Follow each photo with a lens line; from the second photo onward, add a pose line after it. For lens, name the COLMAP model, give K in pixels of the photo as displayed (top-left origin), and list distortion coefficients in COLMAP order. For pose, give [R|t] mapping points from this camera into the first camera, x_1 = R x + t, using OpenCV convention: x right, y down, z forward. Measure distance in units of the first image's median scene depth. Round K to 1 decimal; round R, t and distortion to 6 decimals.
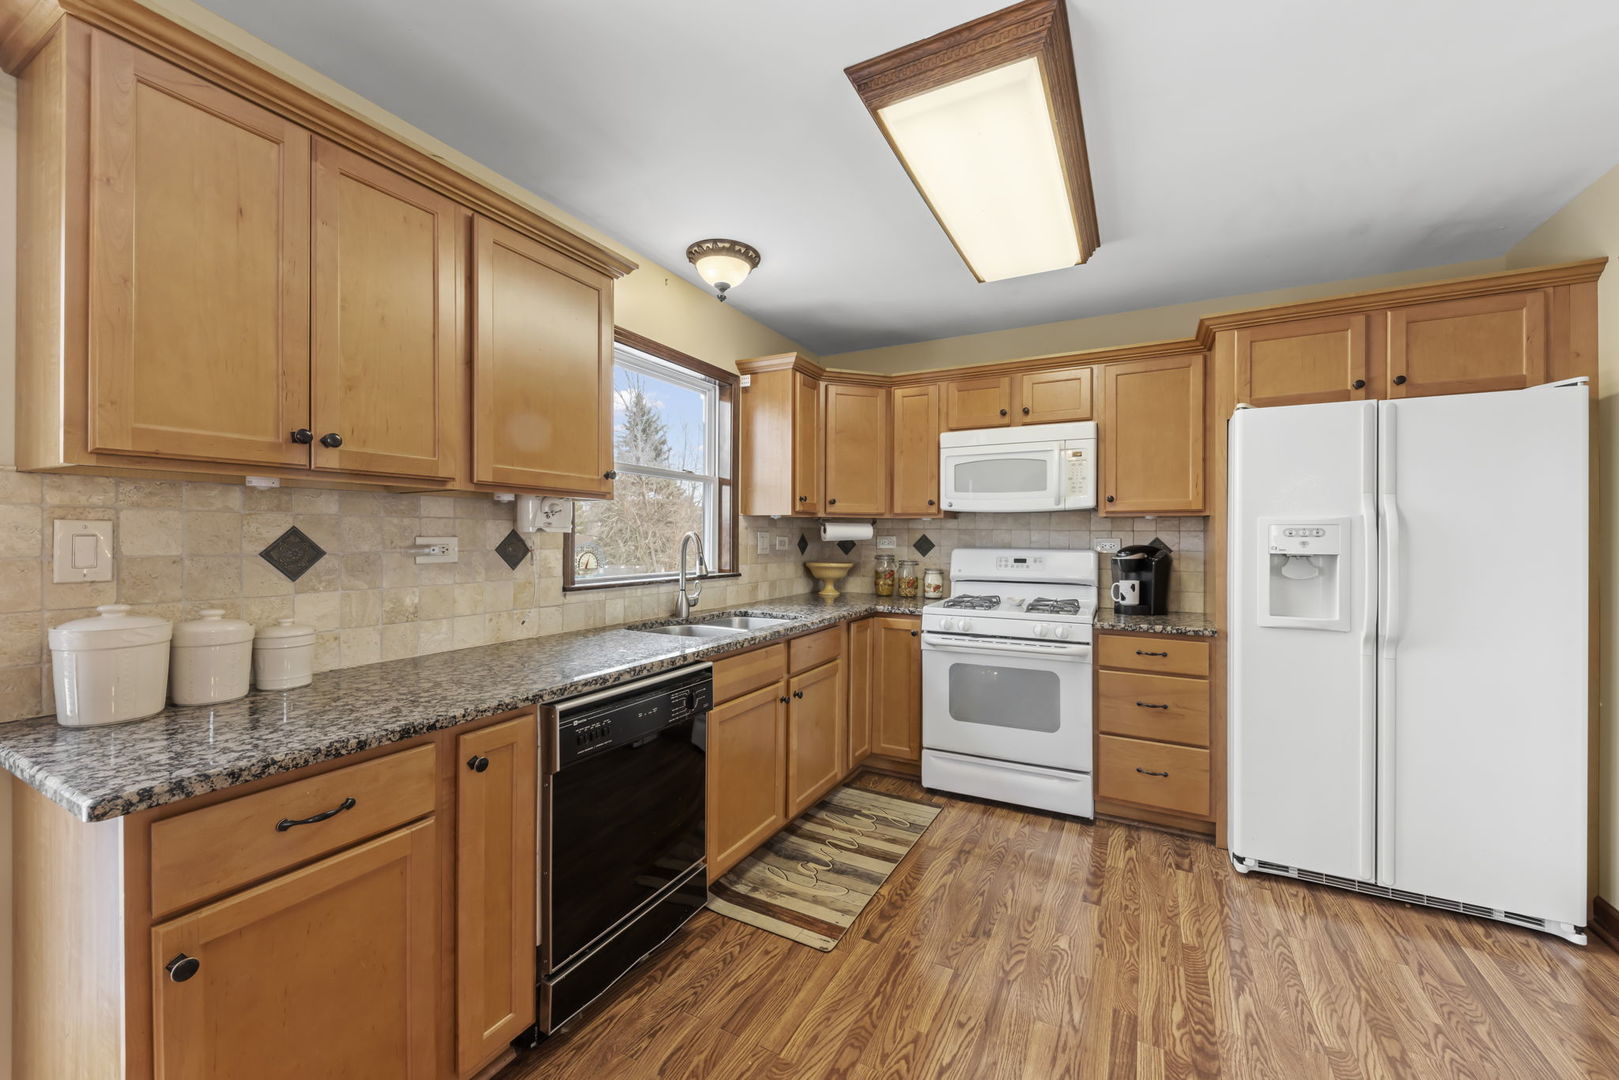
lens RADIAL K [[634.6, 0, 803.7], [0, 634.6, 537.9], [0, 0, 1]] dist [0.009334, -0.000859]
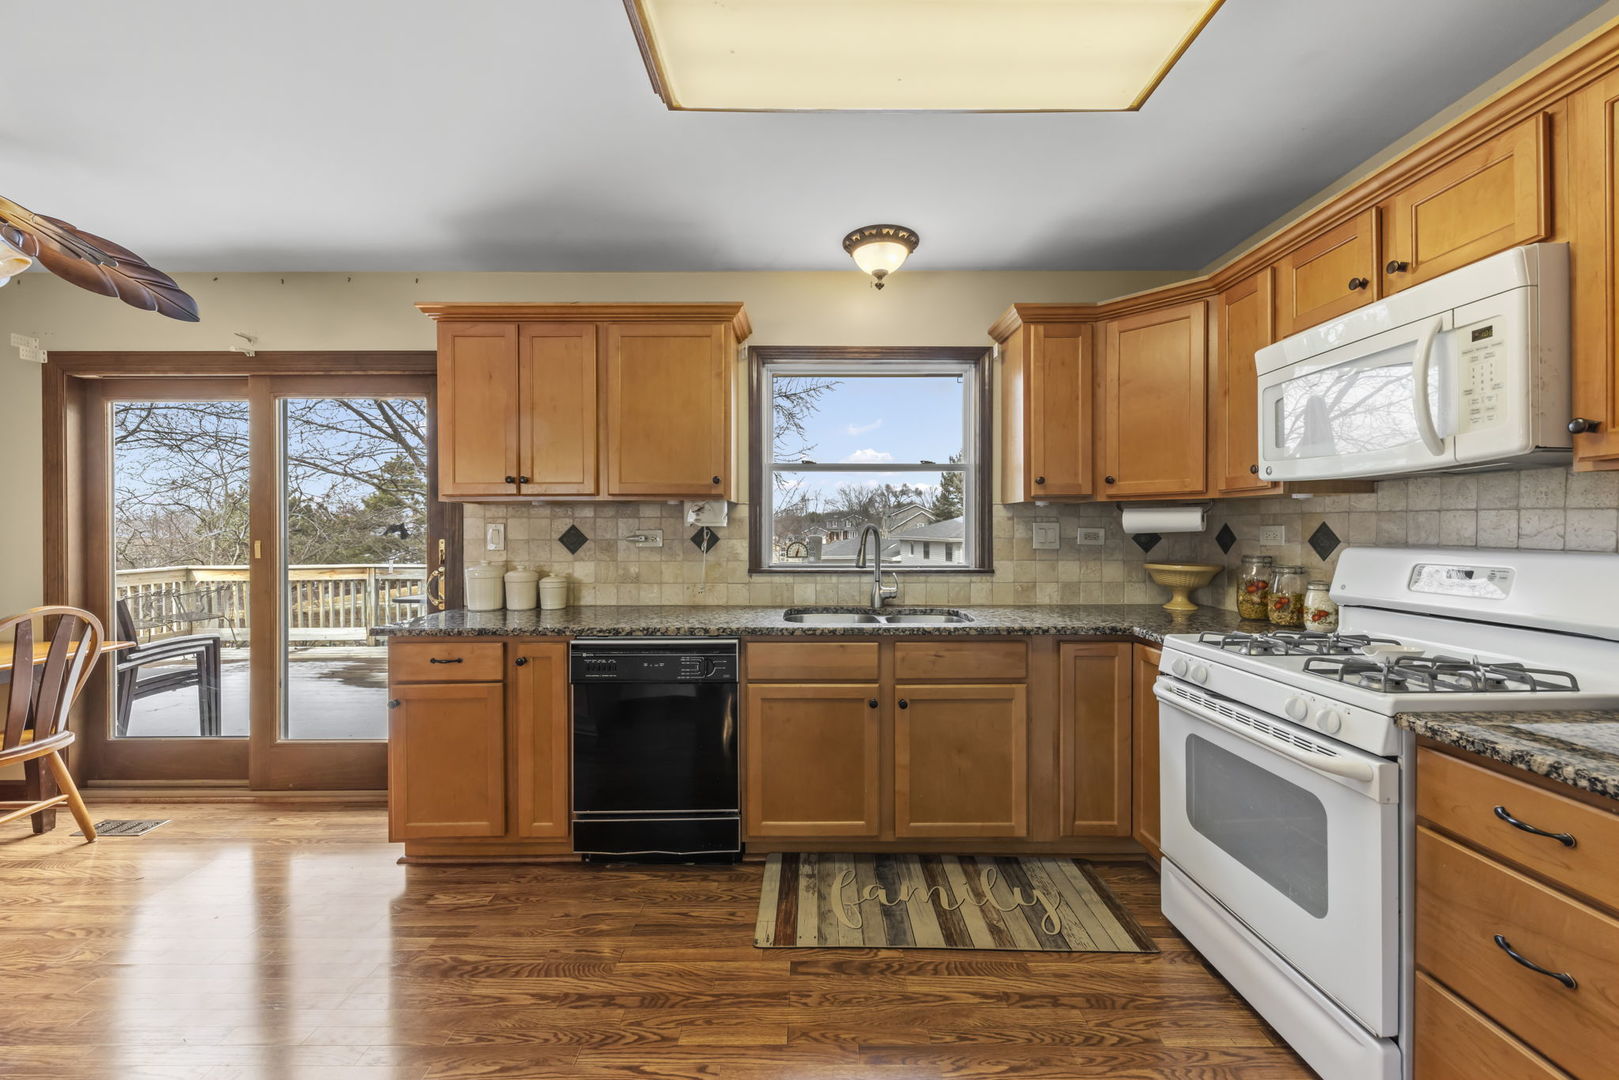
lens RADIAL K [[634.6, 0, 804.2], [0, 634.6, 531.6], [0, 0, 1]] dist [0.009334, -0.000859]
pose [[0.467409, -0.003334, -0.884035, 0.679939], [0.002633, 0.999994, -0.002379, 0.004706], [0.884037, -0.001216, 0.467415, 0.432228]]
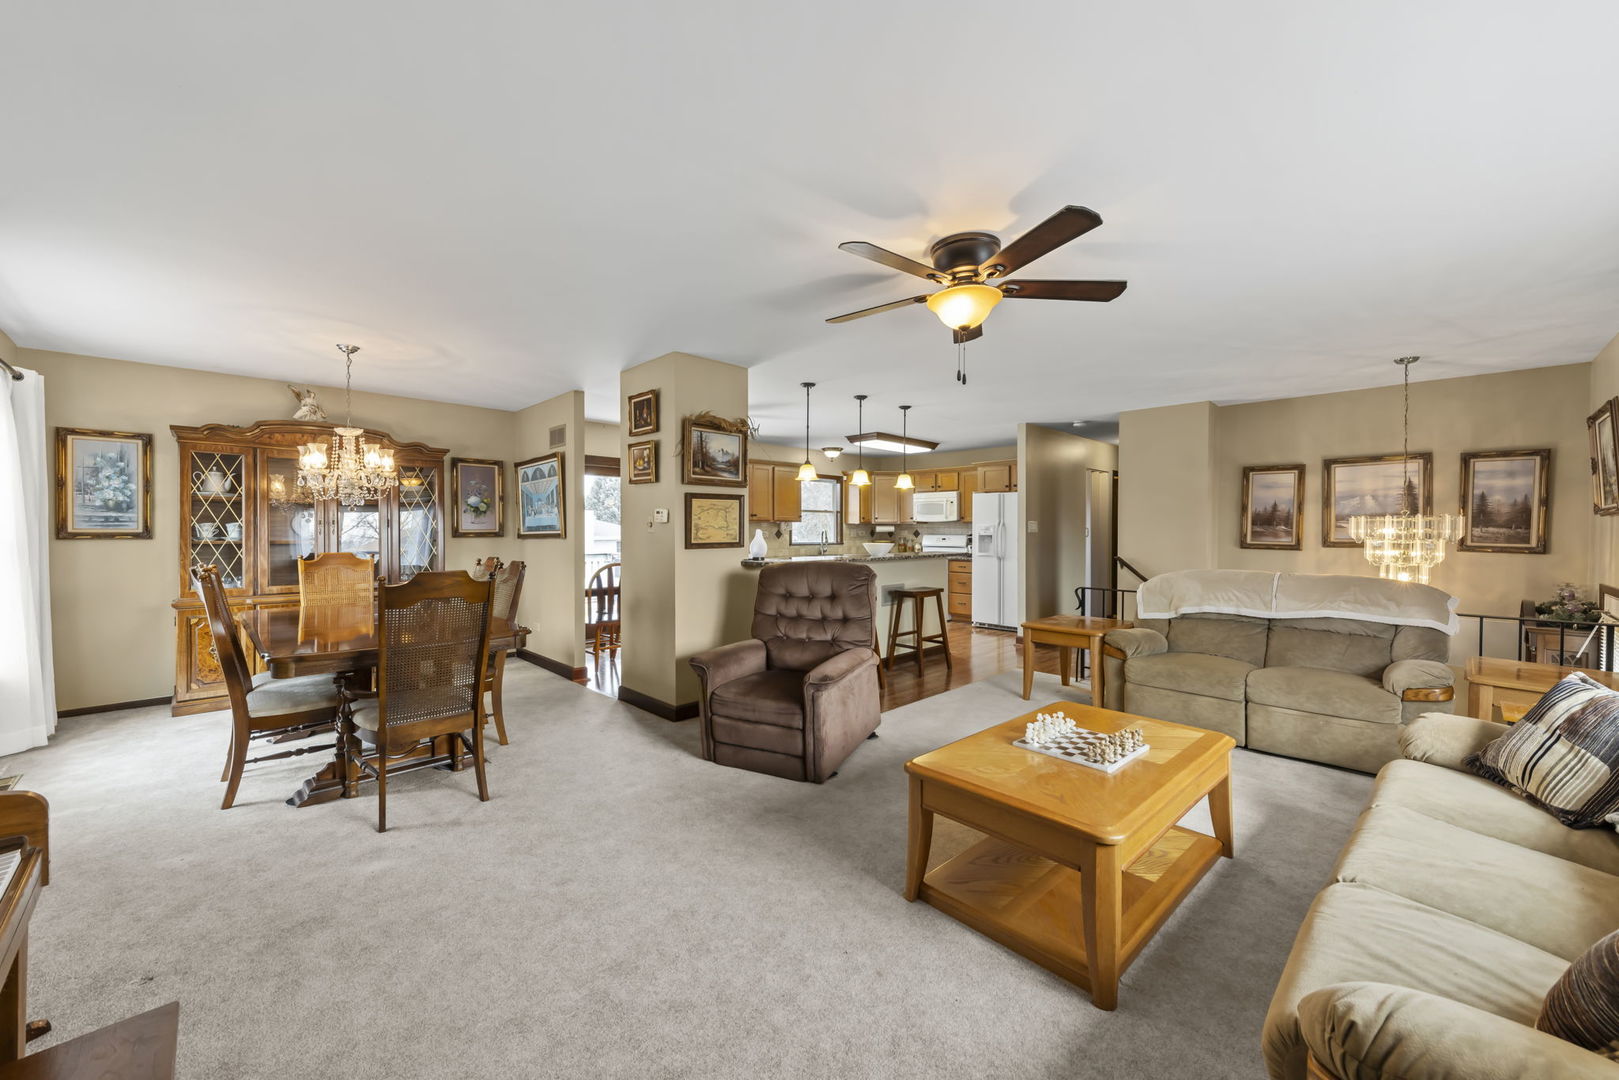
lens RADIAL K [[634.6, 0, 803.8], [0, 634.6, 536.6], [0, 0, 1]] dist [0.009334, -0.000859]
pose [[0.950004, -0.001434, -0.312233, 0.795033], [0.004257, 0.999956, 0.008361, -0.000763], [0.312208, -0.009272, 0.949969, -2.297848]]
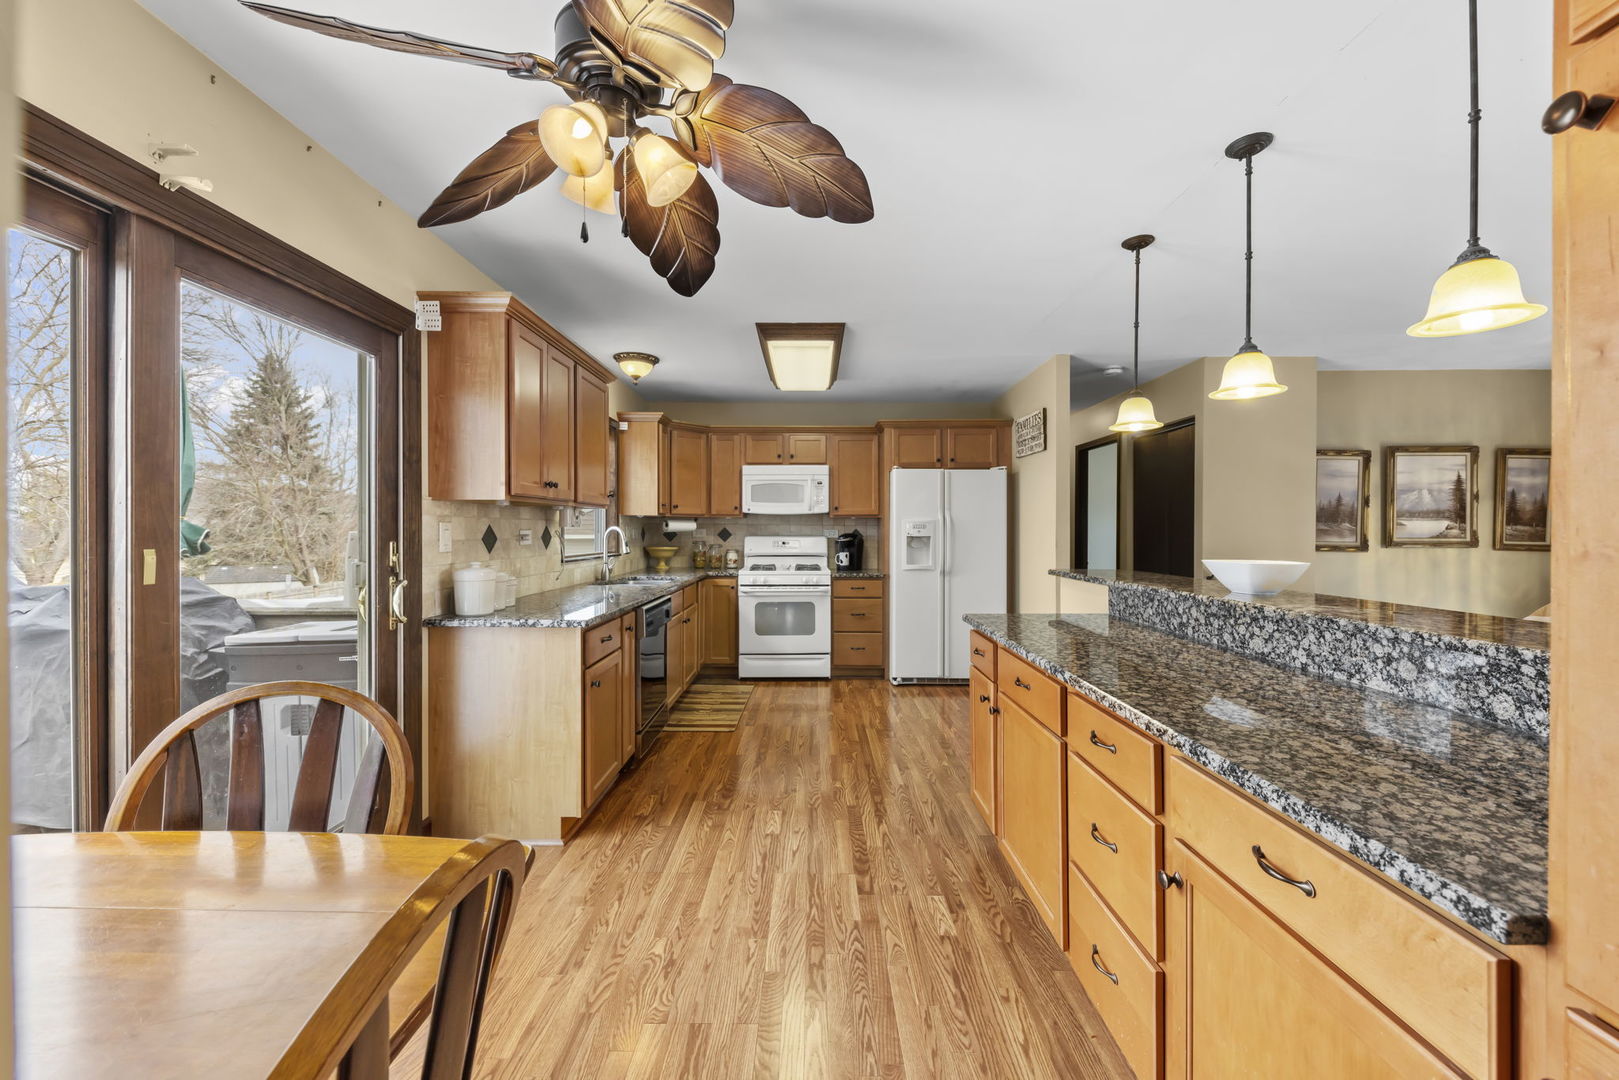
lens RADIAL K [[634.6, 0, 810.0], [0, 634.6, 538.9], [0, 0, 1]] dist [0.009334, -0.000859]
pose [[0.882315, -0.010560, 0.470540, -0.502867], [0.004174, 0.999885, 0.014612, 0.000523], [-0.470640, -0.010928, 0.882257, -0.657192]]
